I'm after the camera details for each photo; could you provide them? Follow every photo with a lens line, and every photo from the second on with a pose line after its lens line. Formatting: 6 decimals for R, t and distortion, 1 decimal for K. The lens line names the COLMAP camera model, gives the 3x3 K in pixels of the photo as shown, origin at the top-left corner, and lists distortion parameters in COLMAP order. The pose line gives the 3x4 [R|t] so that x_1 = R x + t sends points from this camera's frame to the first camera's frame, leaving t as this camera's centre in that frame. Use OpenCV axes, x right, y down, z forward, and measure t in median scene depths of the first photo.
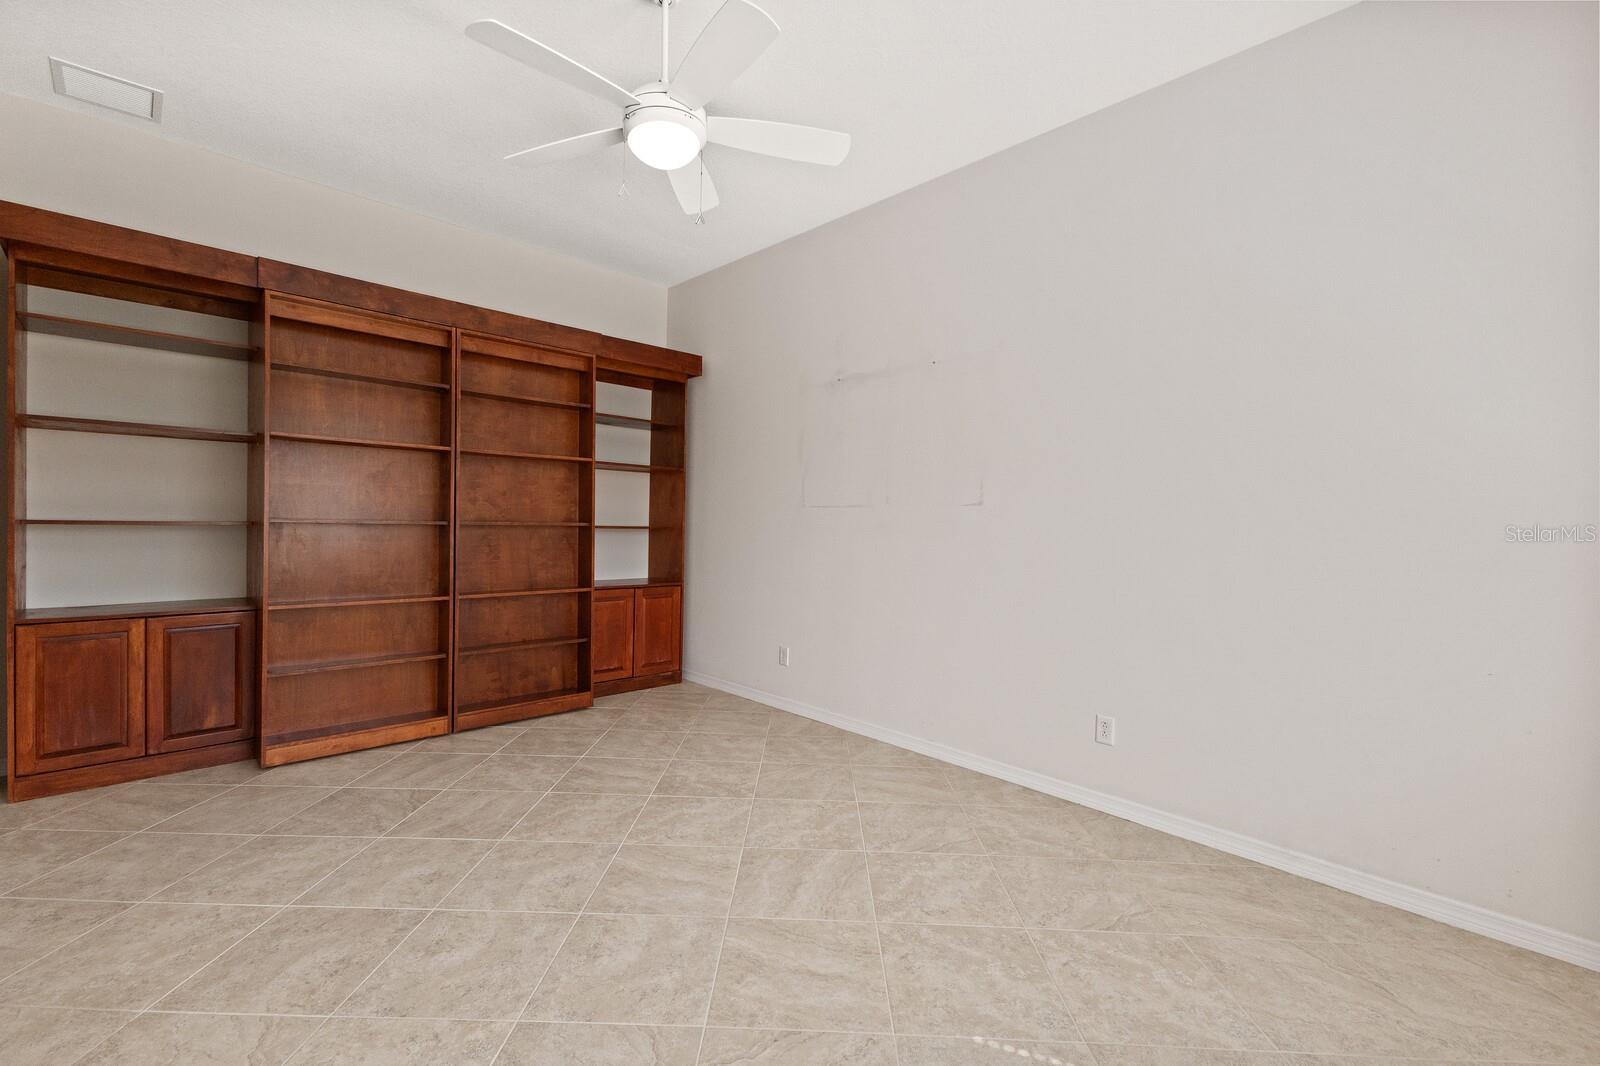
lens RADIAL K [[693.3, 0, 810.8], [0, 693.3, 527.7], [0, 0, 1]] dist [0.020472, -0.004069]
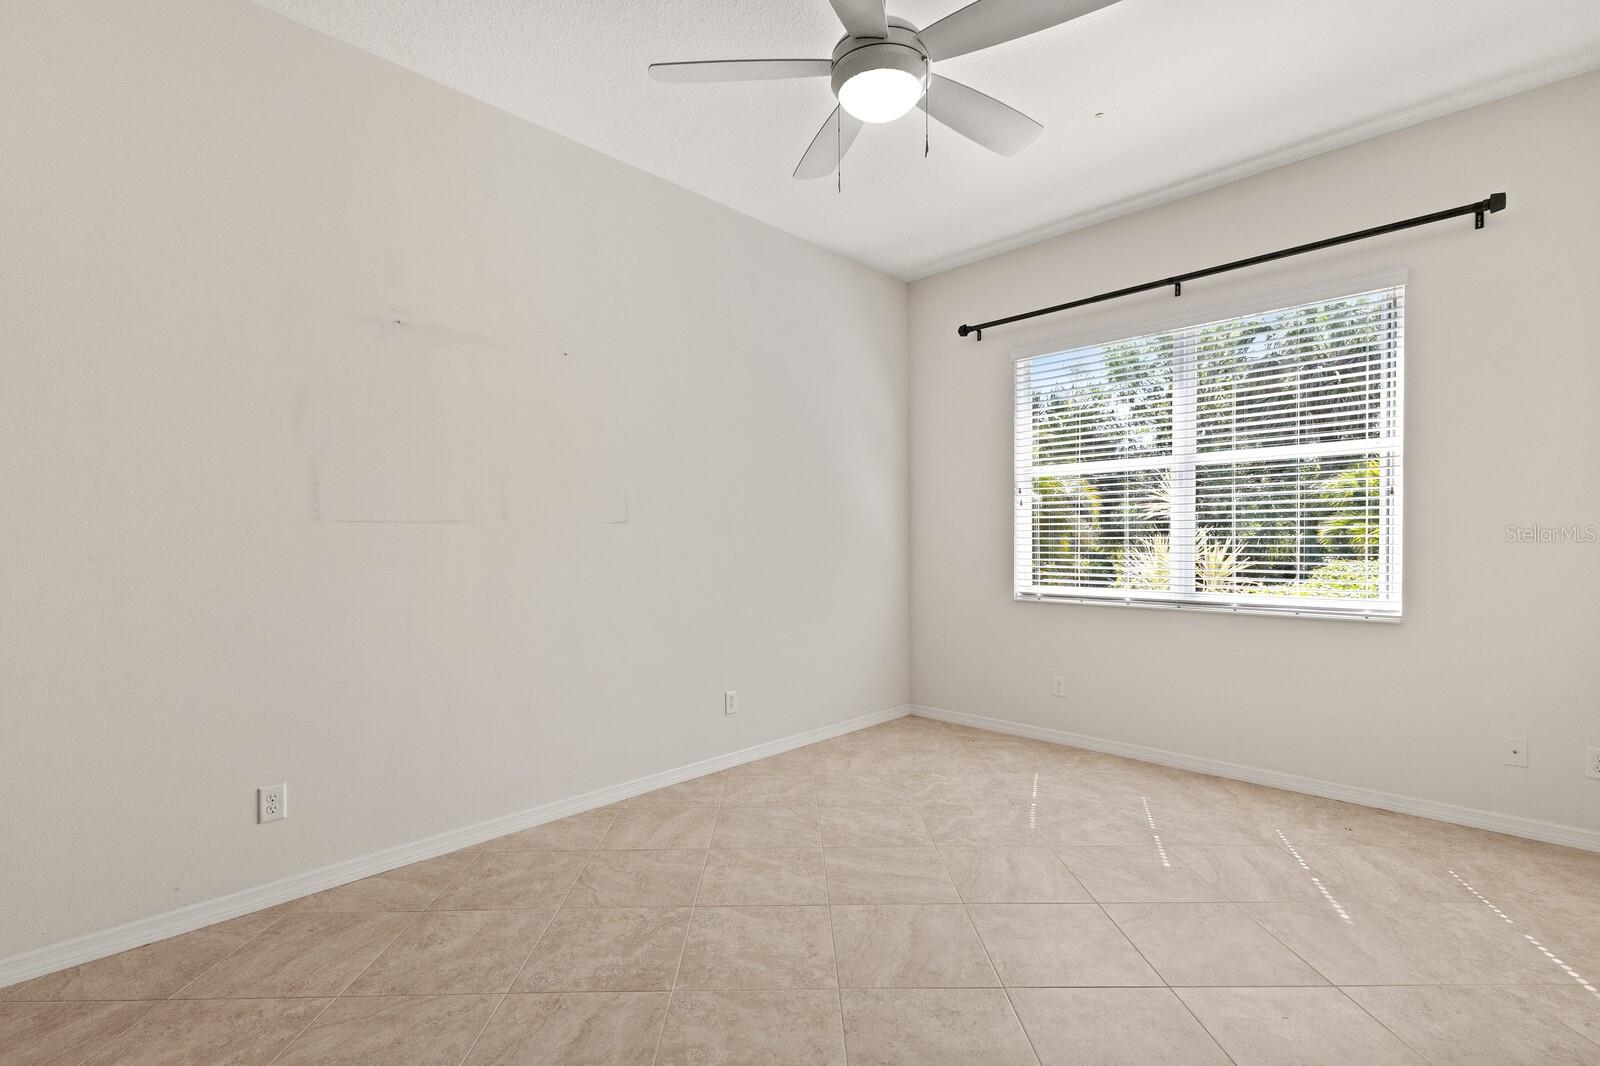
lens RADIAL K [[693.3, 0, 810.2], [0, 693.3, 533.0], [0, 0, 1]] dist [0.020472, -0.004069]
pose [[-0.015915, -0.009389, 0.999829, -0.902216], [0.014497, 0.999849, 0.009620, -0.030944], [-0.999768, 0.014648, -0.015777, 0.931384]]
